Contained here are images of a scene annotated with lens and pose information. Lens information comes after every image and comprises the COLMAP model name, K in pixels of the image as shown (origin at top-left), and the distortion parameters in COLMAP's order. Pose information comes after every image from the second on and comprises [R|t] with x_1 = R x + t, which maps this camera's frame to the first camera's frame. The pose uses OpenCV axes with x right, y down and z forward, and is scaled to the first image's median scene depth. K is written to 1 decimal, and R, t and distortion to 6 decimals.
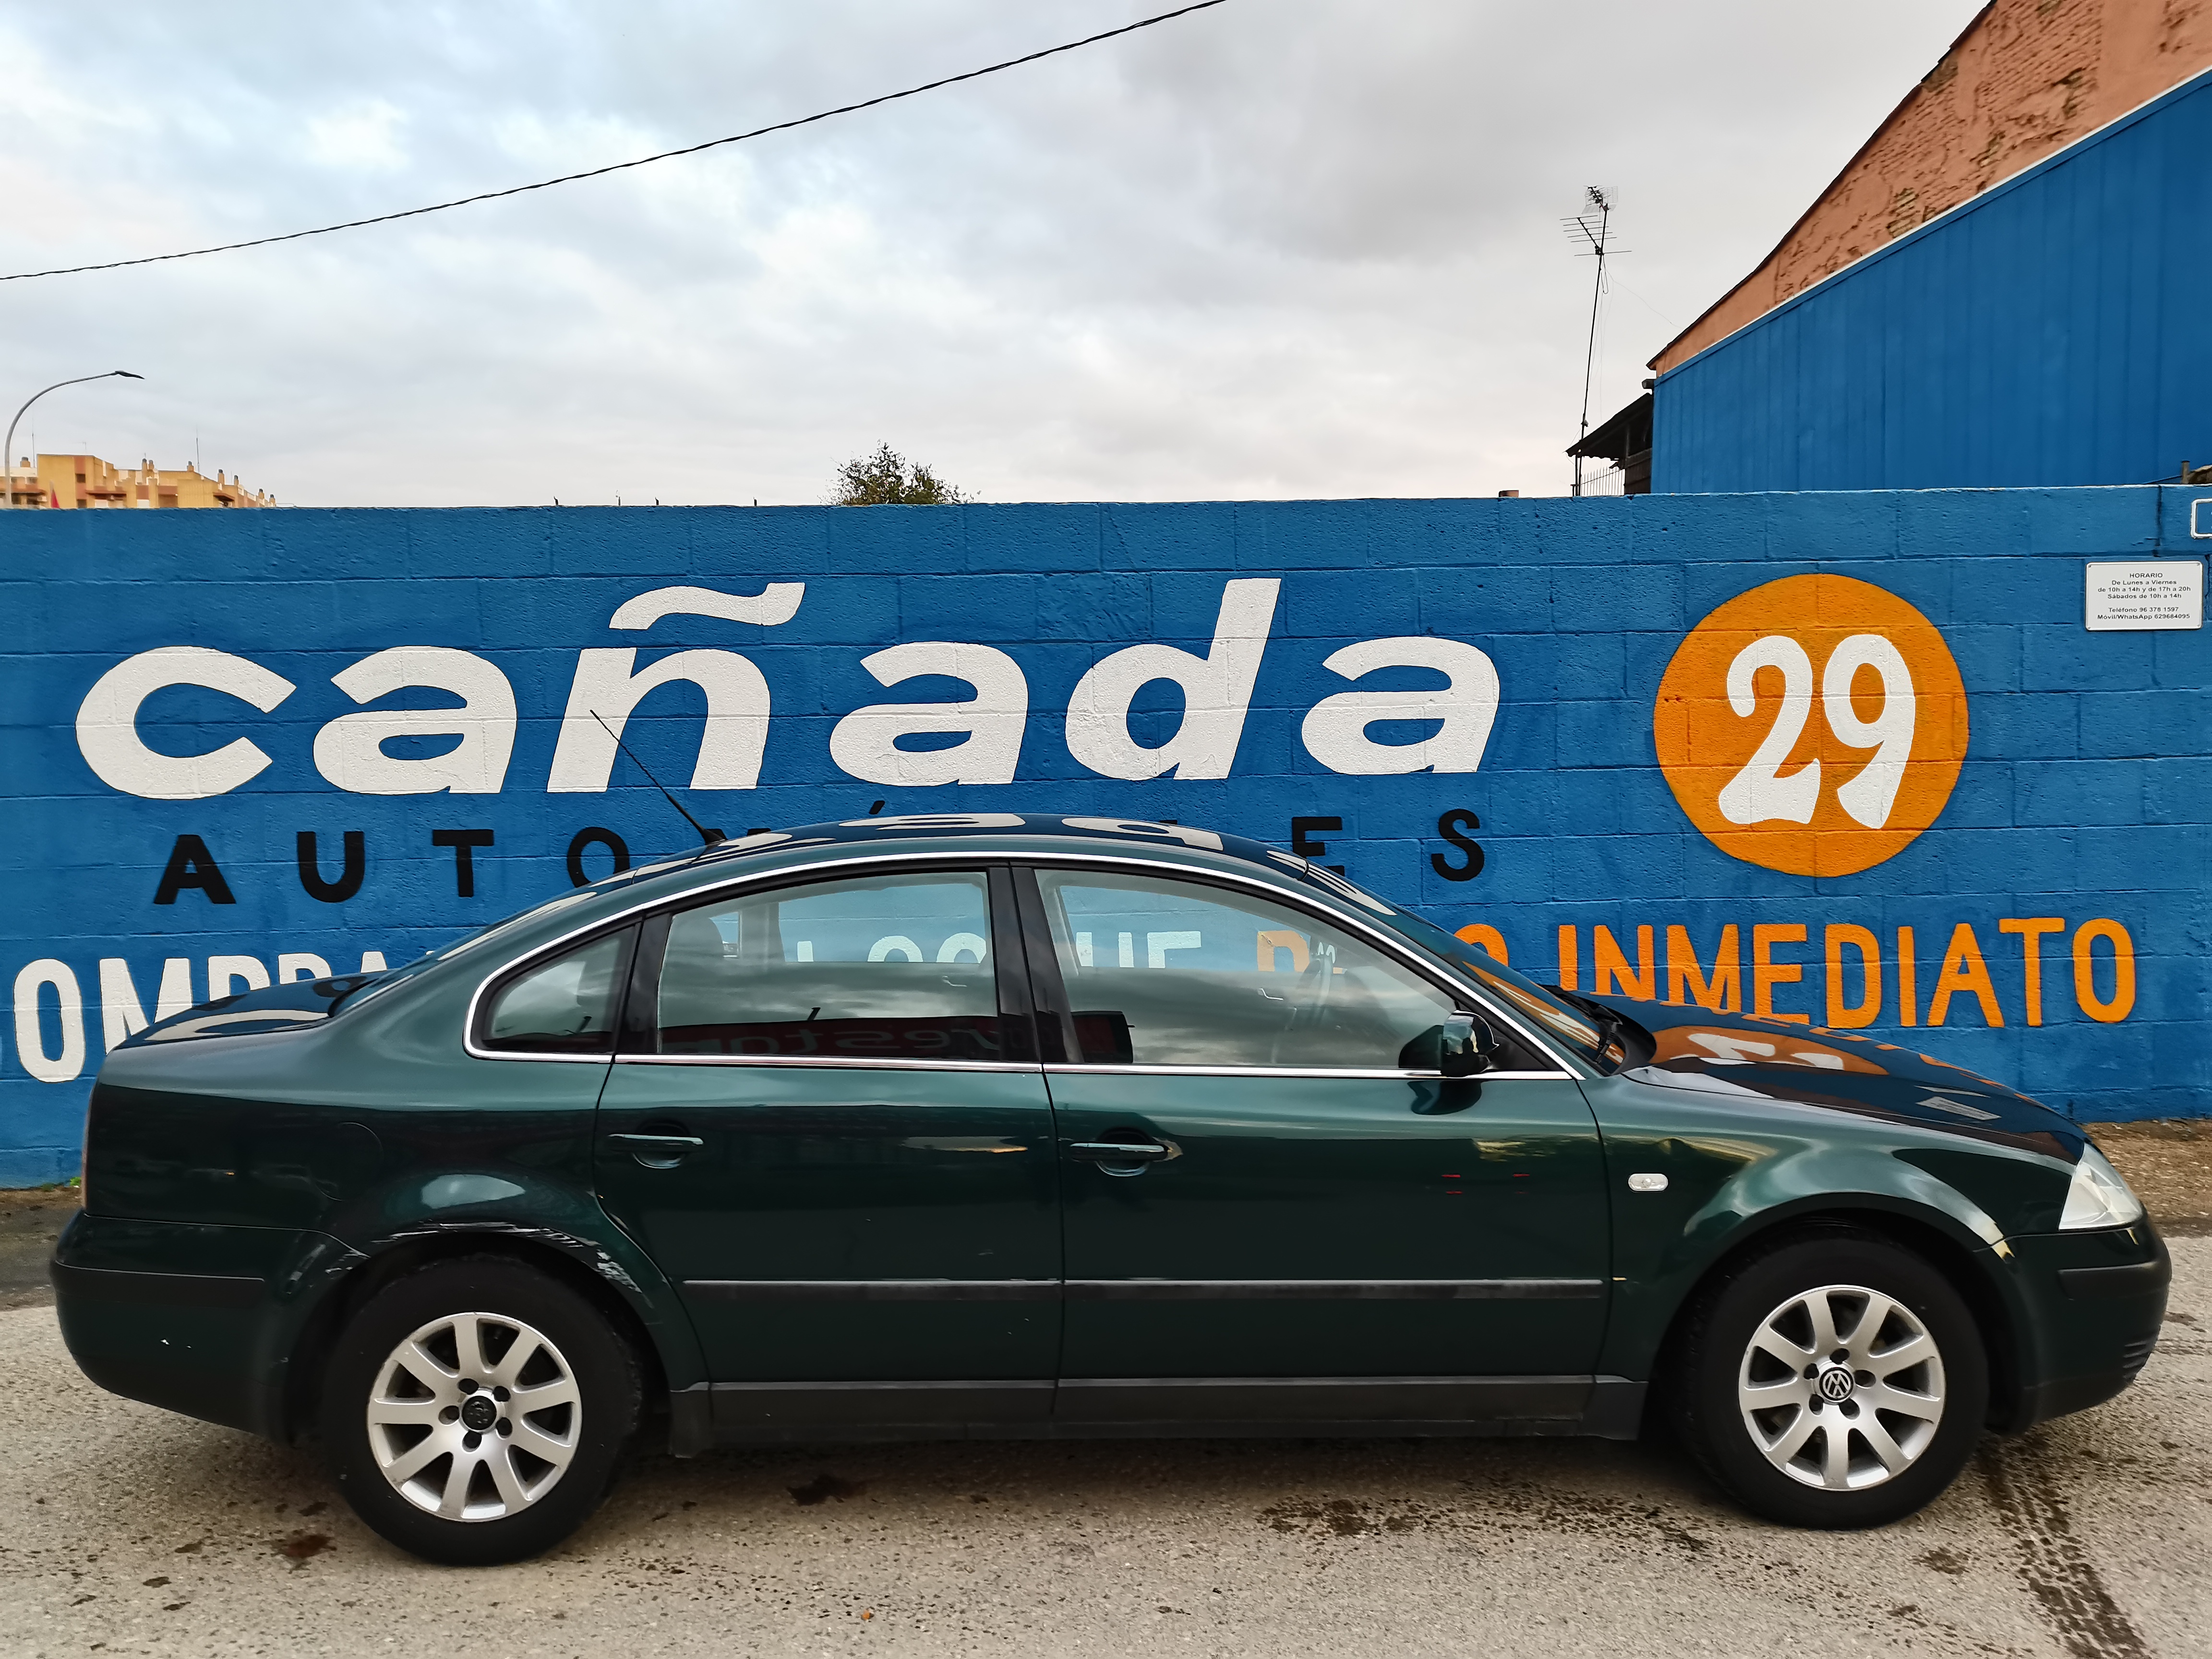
lens RADIAL K [[1687.1, 0, 1108.8], [0, 1687.1, 829.6], [0, 0, 1]] dist [0.060339, -0.059119]
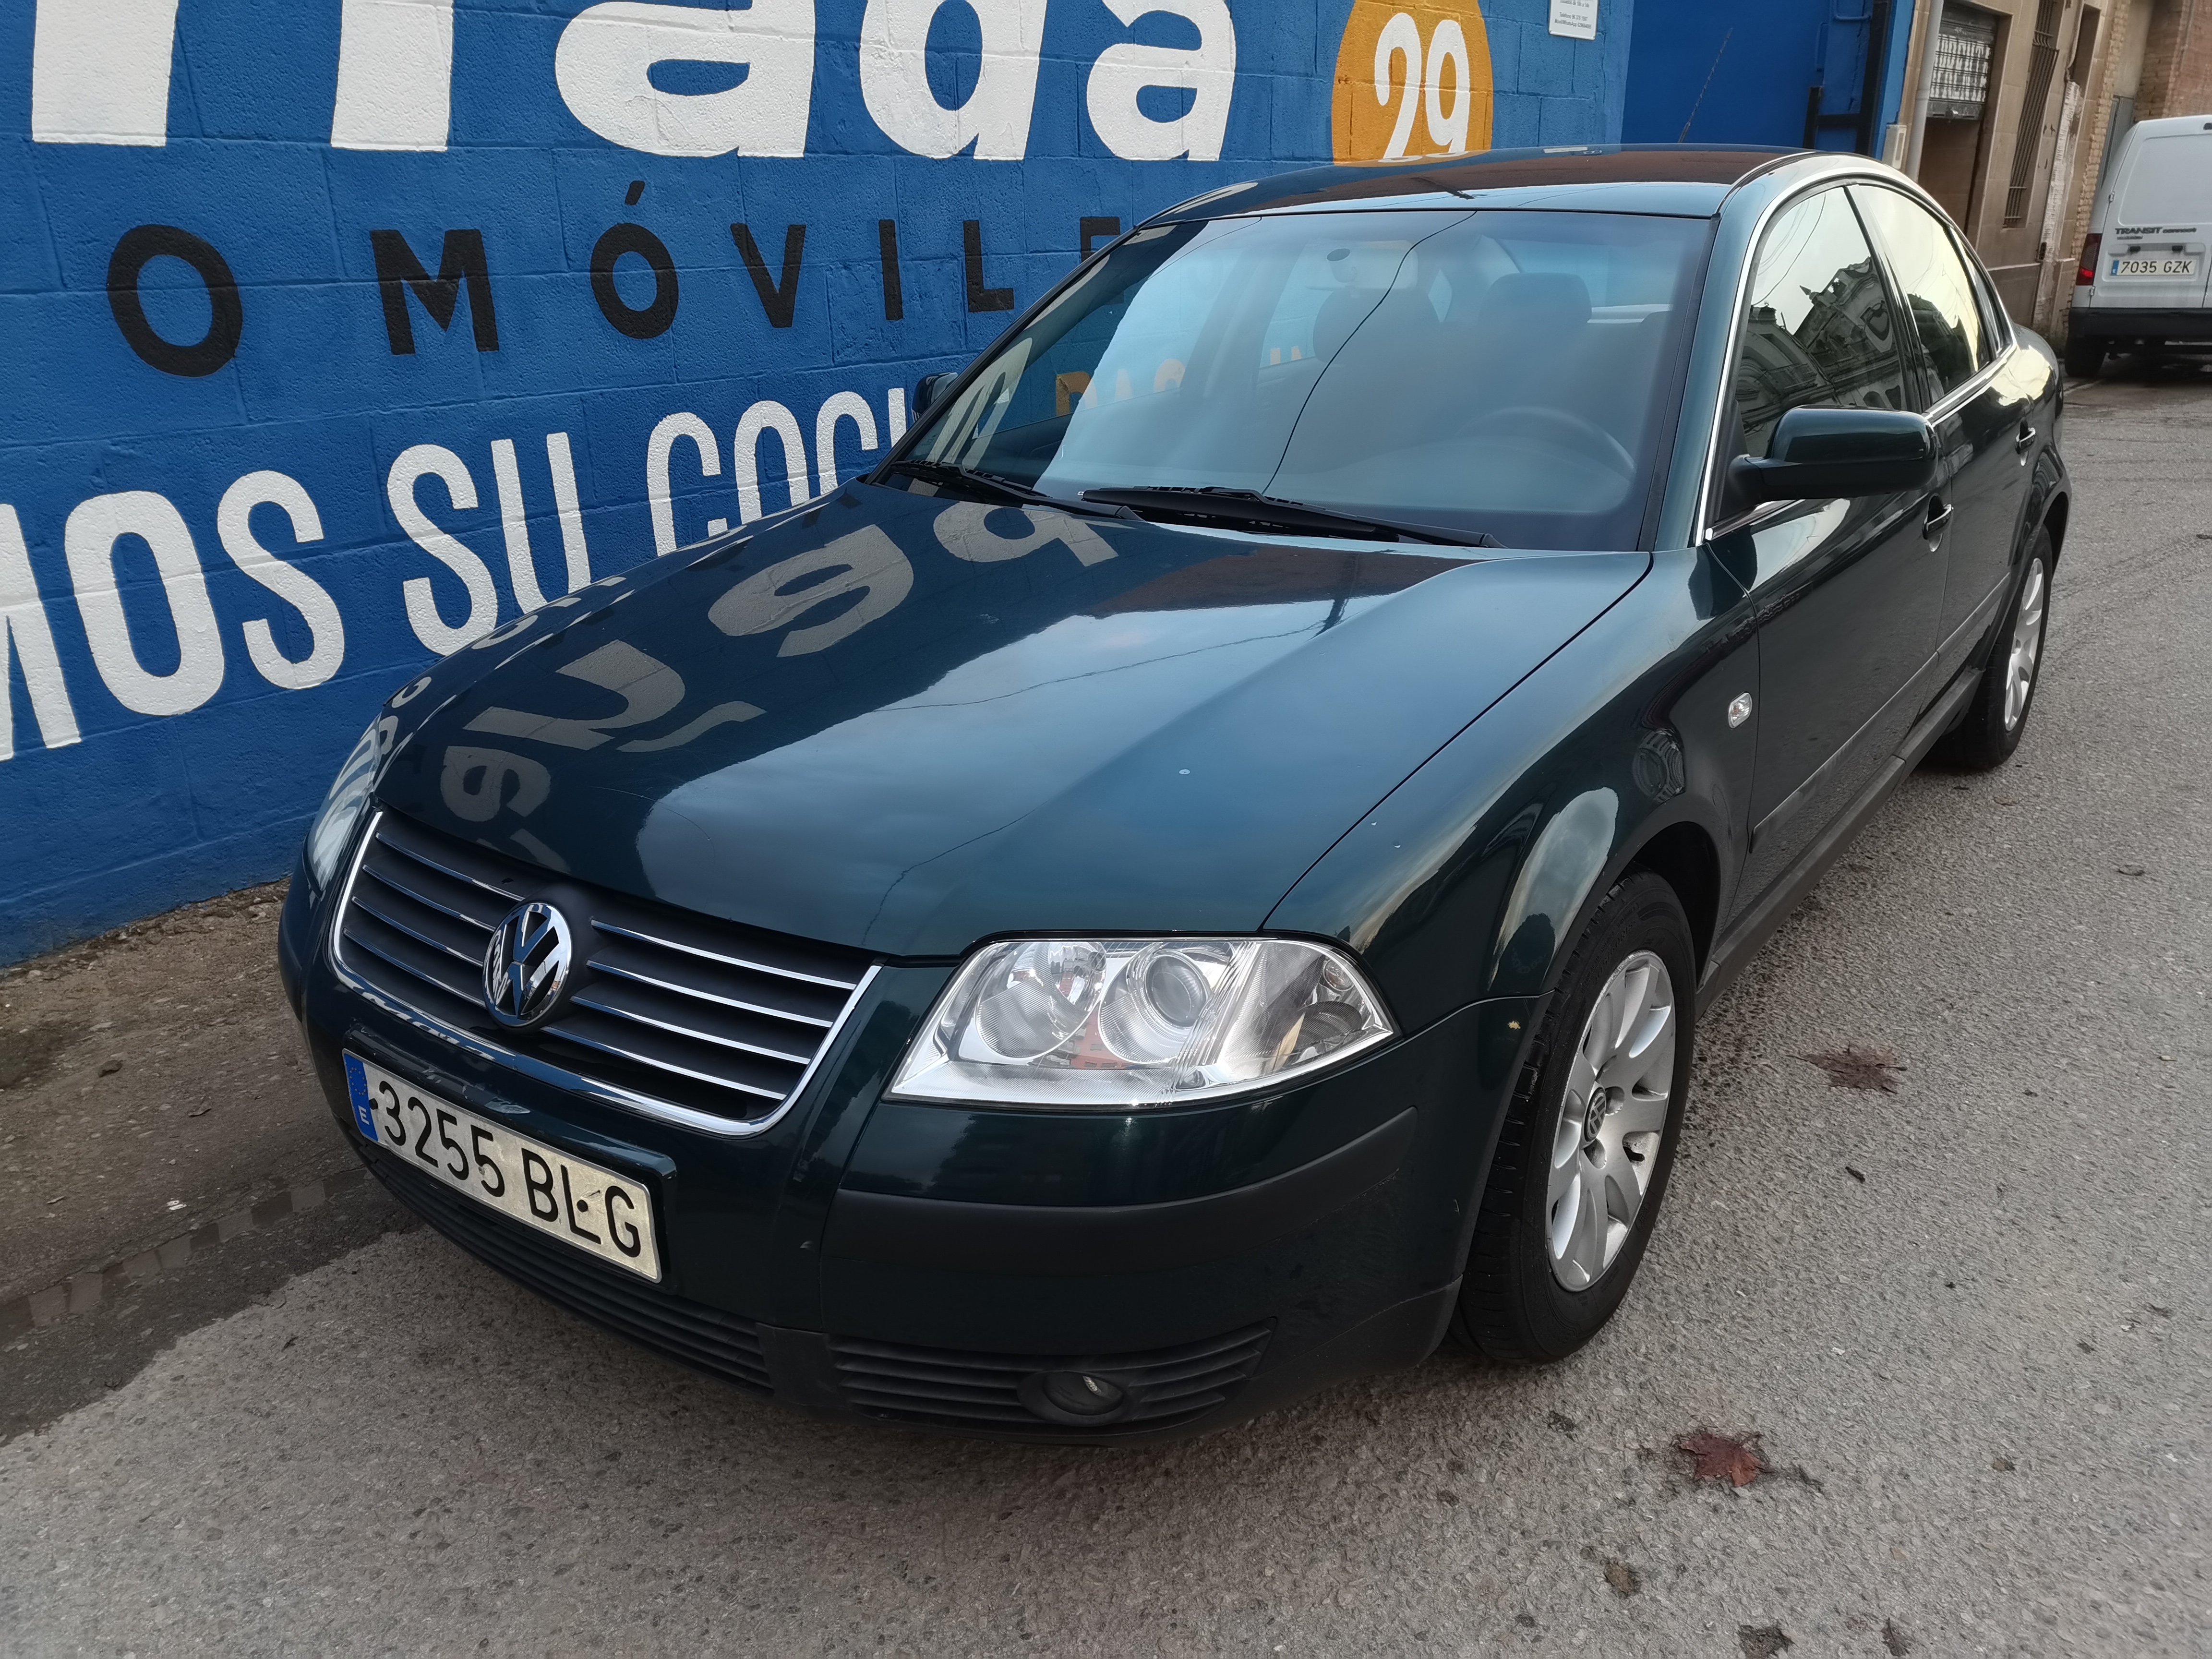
lens RADIAL K [[1700.8, 0, 1102.7], [0, 1700.8, 830.7], [0, 0, 1]] dist [0.034924, -0.007490]
pose [[0.663151, -0.249904, 0.705535, -0.507025], [0.050051, 0.955312, 0.291332, 0.033591], [-0.746810, -0.157884, 0.646024, 0.450154]]
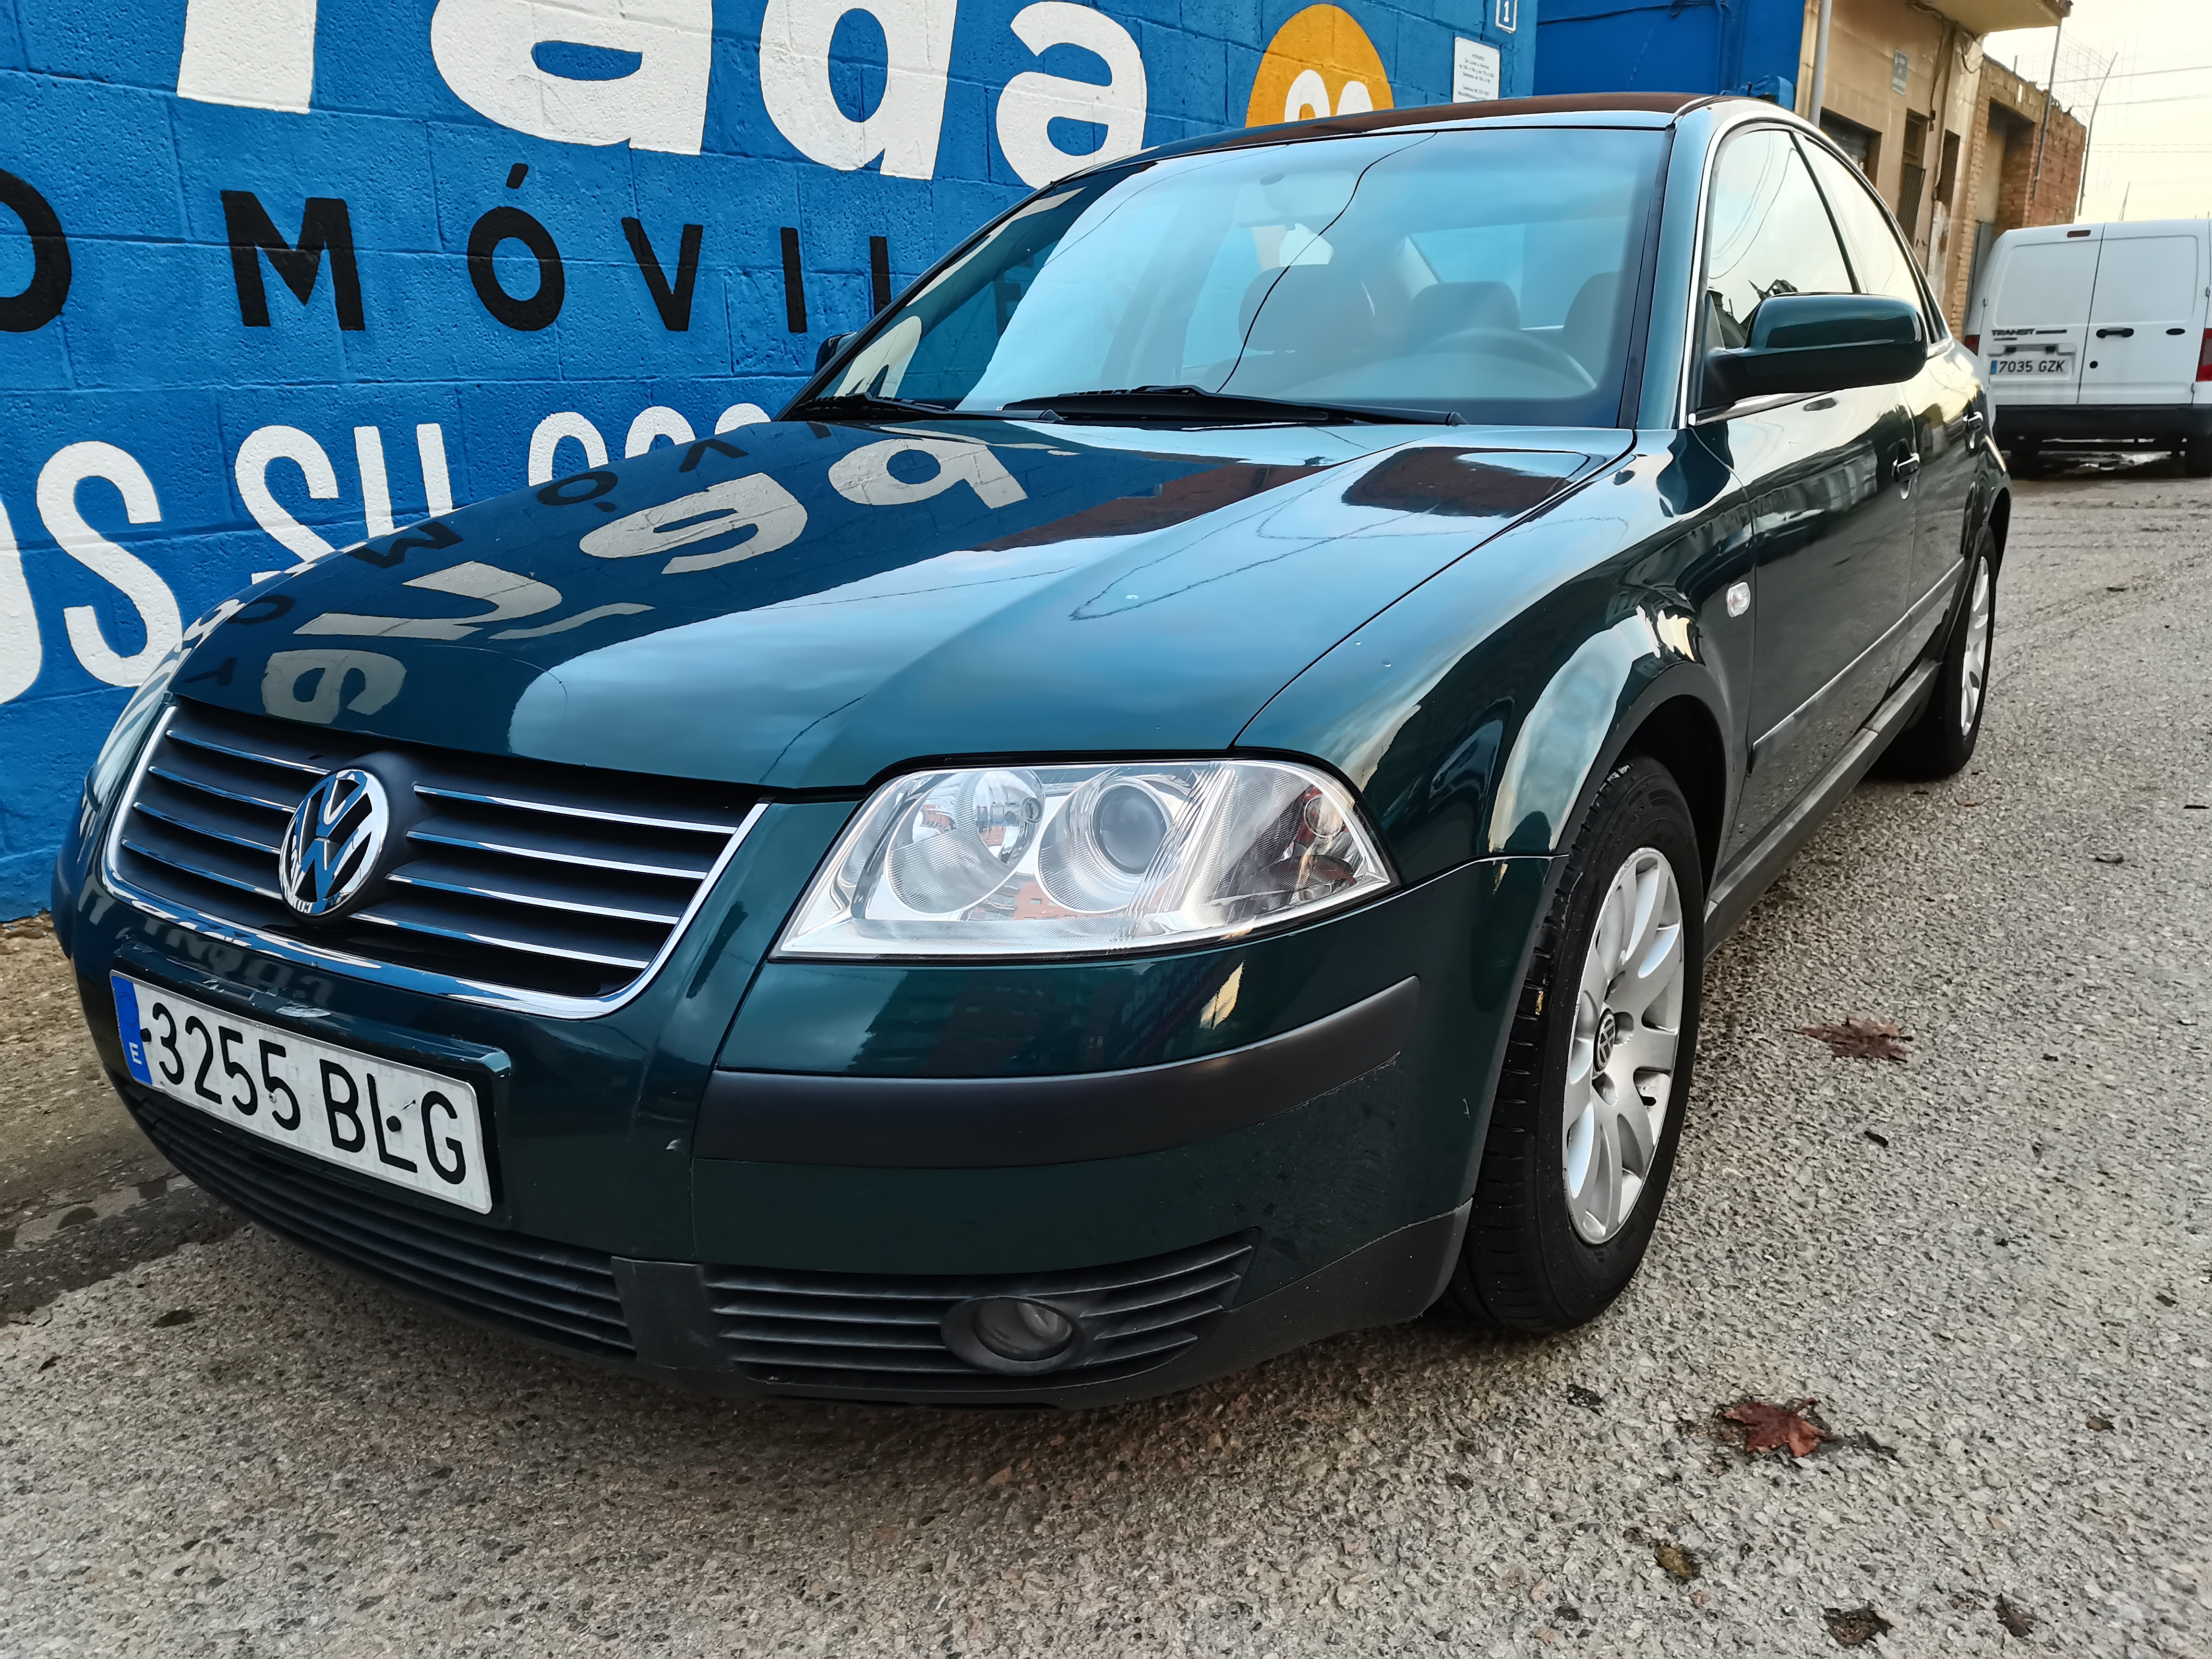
lens RADIAL K [[1701.8, 0, 1103.4], [0, 1701.8, 830.3], [0, 0, 1]] dist [0.030686, -0.002659]
pose [[0.622932, -0.203702, 0.755289, -0.487250], [0.053092, 0.974285, 0.218977, 0.083282], [-0.780472, -0.096308, 0.617728, 0.474518]]
